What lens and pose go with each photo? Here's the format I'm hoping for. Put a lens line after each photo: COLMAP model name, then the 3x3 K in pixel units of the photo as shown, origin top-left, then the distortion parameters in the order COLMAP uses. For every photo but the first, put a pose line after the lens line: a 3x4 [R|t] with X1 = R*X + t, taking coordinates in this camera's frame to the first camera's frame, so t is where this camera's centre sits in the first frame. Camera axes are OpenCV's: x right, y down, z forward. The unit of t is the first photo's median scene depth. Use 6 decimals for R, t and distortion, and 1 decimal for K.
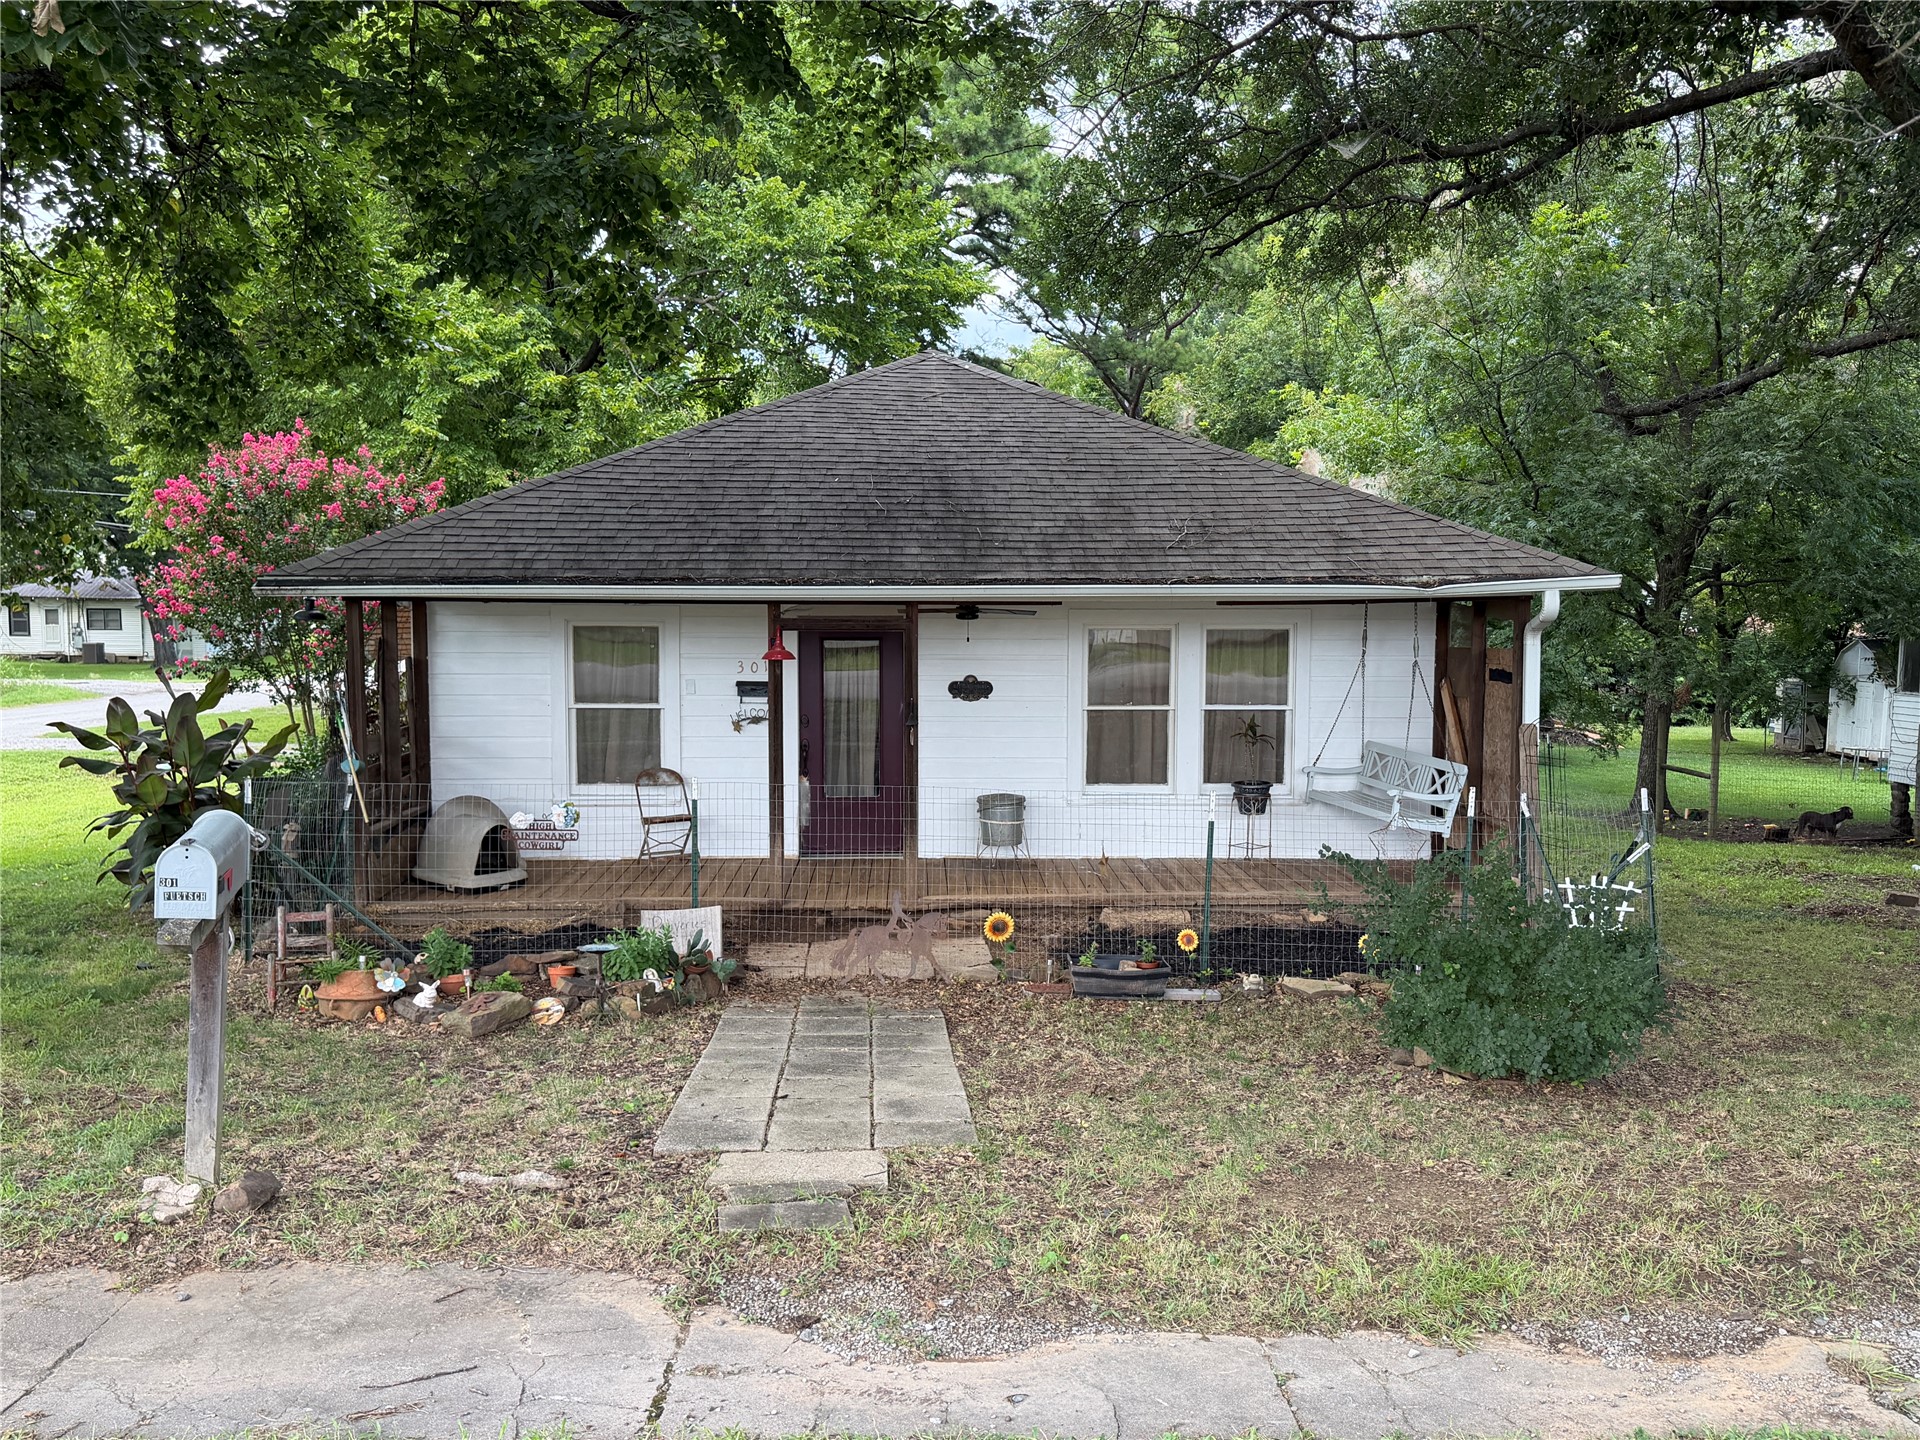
lens RADIAL K [[1656.8, 0, 962.8], [0, 1656.8, 734.7], [0, 0, 1]] dist [0.054556, -0.013930]
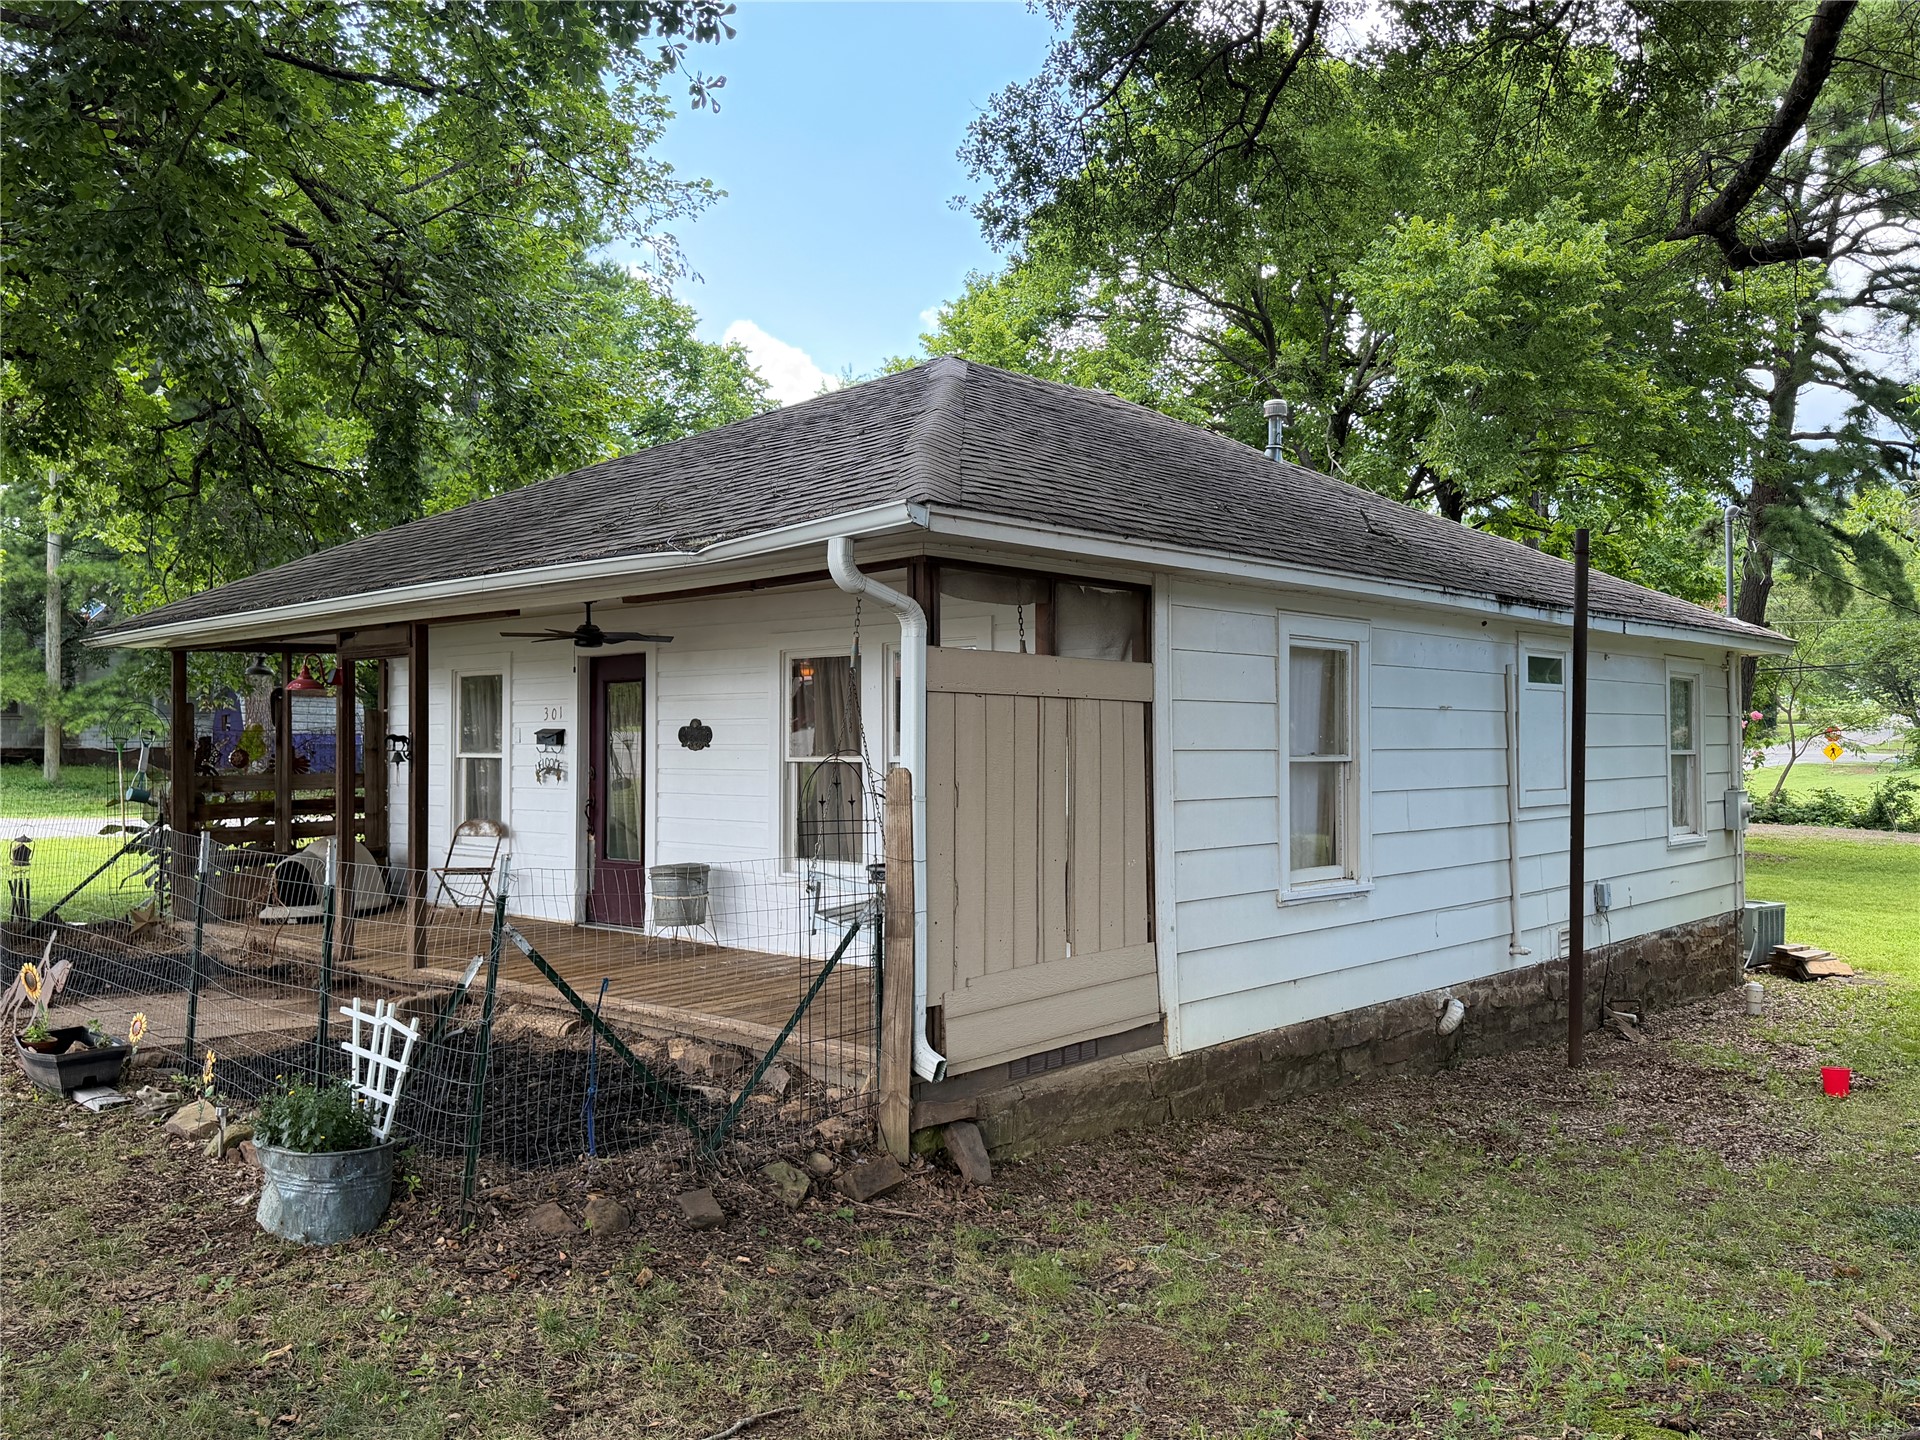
lens RADIAL K [[1575.2, 0, 962.0], [0, 1575.2, 715.0], [0, 0, 1]] dist [0.046193, -0.026991]
pose [[0.702520, -0.018908, -0.711413, 0.739491], [-0.053904, 0.995362, -0.079685, 0.020057], [0.709620, 0.094328, 0.698242, 0.597049]]
